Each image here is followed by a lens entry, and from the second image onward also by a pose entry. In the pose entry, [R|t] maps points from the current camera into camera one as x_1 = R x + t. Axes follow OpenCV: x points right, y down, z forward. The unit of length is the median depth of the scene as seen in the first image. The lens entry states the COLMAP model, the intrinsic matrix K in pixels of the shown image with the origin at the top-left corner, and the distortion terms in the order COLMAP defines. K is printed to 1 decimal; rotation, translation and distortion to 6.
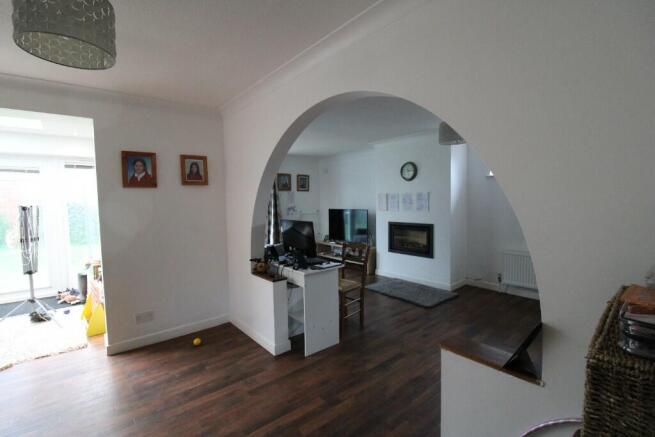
lens RADIAL K [[308.9, 0, 327.9], [0, 308.9, 218.7], [0, 0, 1]] dist [-0.002868, -0.000625]
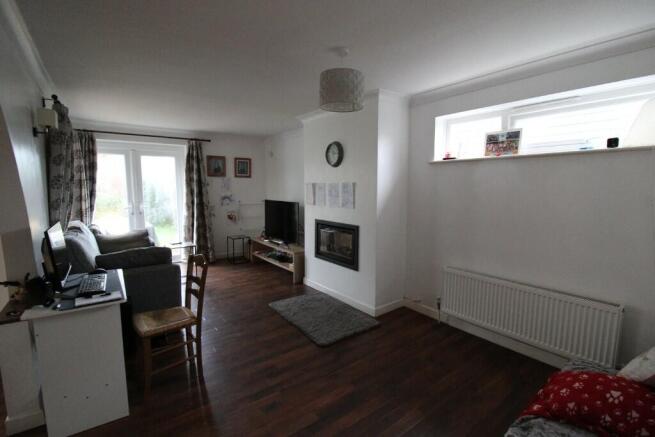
lens RADIAL K [[308.9, 0, 327.0], [0, 308.9, 219.0], [0, 0, 1]] dist [-0.002868, -0.000625]
pose [[0.998479, 0.027142, -0.047993, 0.285909], [-0.024910, 0.998607, 0.046516, -0.030213], [0.049189, -0.045250, 0.997764, 0.240290]]
